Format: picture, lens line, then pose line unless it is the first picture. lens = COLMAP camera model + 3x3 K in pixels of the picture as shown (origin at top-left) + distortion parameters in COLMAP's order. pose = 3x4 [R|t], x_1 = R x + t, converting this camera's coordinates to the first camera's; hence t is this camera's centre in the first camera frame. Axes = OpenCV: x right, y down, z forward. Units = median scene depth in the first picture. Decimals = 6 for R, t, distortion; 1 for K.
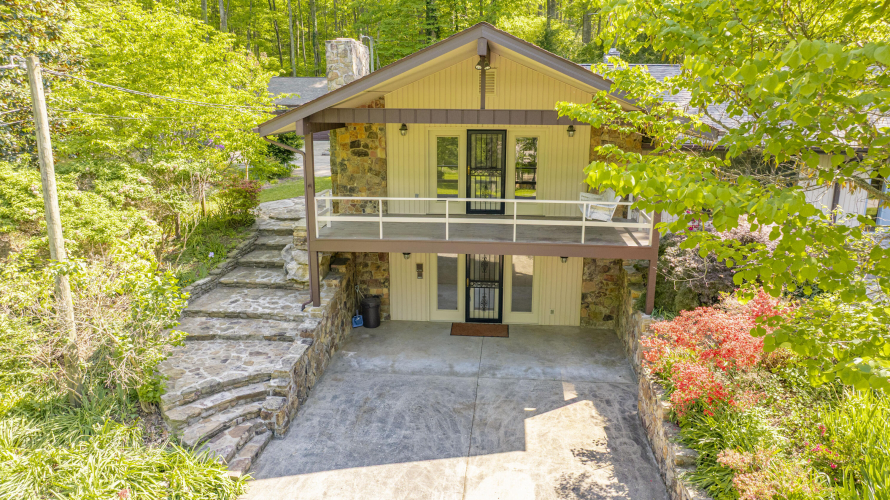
lens RADIAL K [[618.5, 0, 445.0], [0, 618.5, 250.0], [0, 0, 1]] dist [-0.012920, -0.004983]
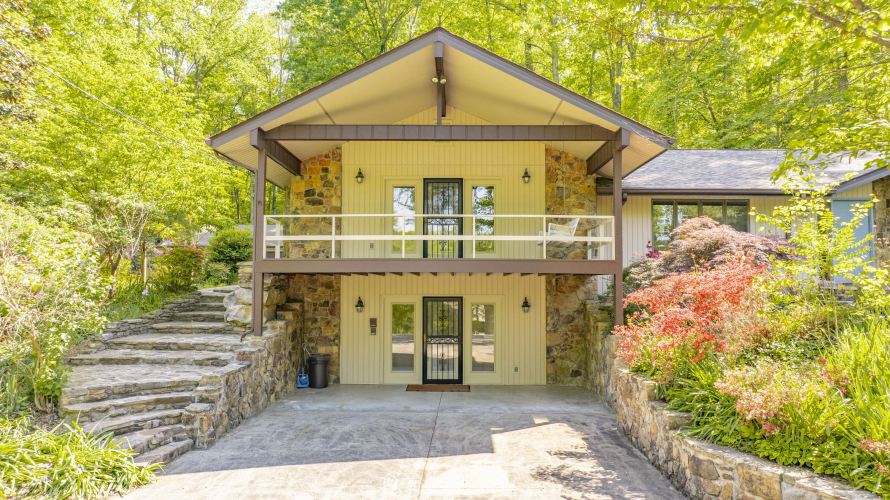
lens RADIAL K [[623.1, 0, 445.0], [0, 623.1, 250.0], [0, 0, 1]] dist [-0.038332, 0.049136]
pose [[0.997448, 0.006798, 0.071074, -0.000550], [0.014774, 0.954259, -0.298615, 0.239279], [-0.069853, 0.298903, 0.951724, 0.078286]]
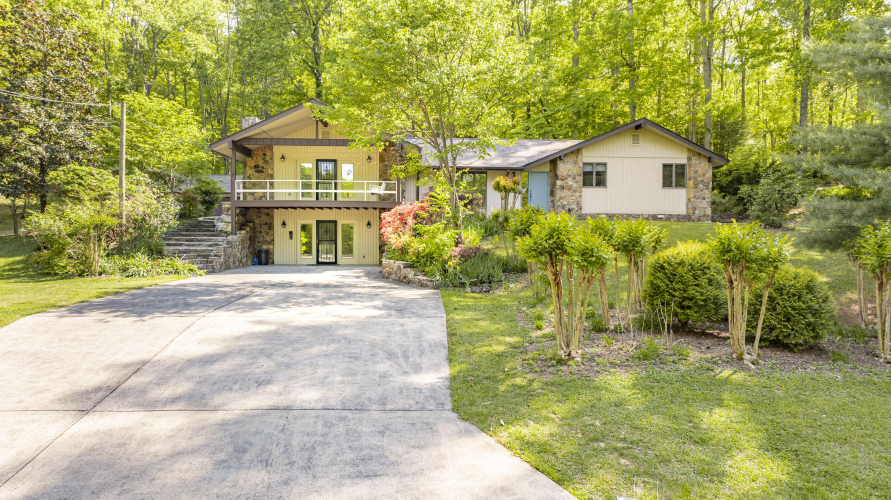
lens RADIAL K [[643.7, 0, 445.7], [0, 643.7, 258.1], [0, 0, 1]] dist [-0.011383, -0.001944]
pose [[0.990295, -0.001841, 0.138971, 0.172967], [0.030492, 0.978429, -0.204320, 0.587574], [-0.135597, 0.206575, 0.968989, -1.045335]]
